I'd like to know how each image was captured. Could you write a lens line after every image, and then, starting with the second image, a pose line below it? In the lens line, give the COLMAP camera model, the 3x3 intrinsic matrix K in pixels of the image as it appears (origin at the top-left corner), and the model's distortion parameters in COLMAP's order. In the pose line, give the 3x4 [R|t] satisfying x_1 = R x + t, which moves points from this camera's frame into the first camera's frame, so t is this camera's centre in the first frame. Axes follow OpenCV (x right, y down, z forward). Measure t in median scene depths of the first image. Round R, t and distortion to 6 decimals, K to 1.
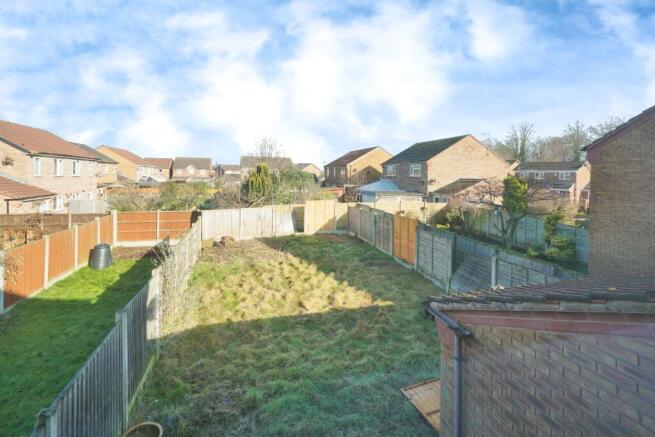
lens RADIAL K [[303.2, 0, 328.3], [0, 303.2, 185.1], [0, 0, 1]] dist [0.002295, 0.000670]
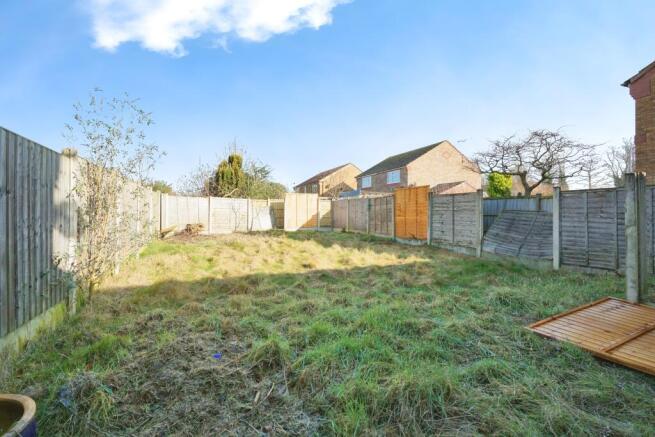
lens RADIAL K [[287.9, 0, 327.5], [0, 287.9, 218.5], [0, 0, 1]] dist [0.000509, -0.000255]
pose [[0.991787, -0.006595, 0.127729, -0.098062], [0.009530, 0.999704, -0.022377, 0.228364], [-0.127543, 0.023410, 0.991557, 0.240015]]
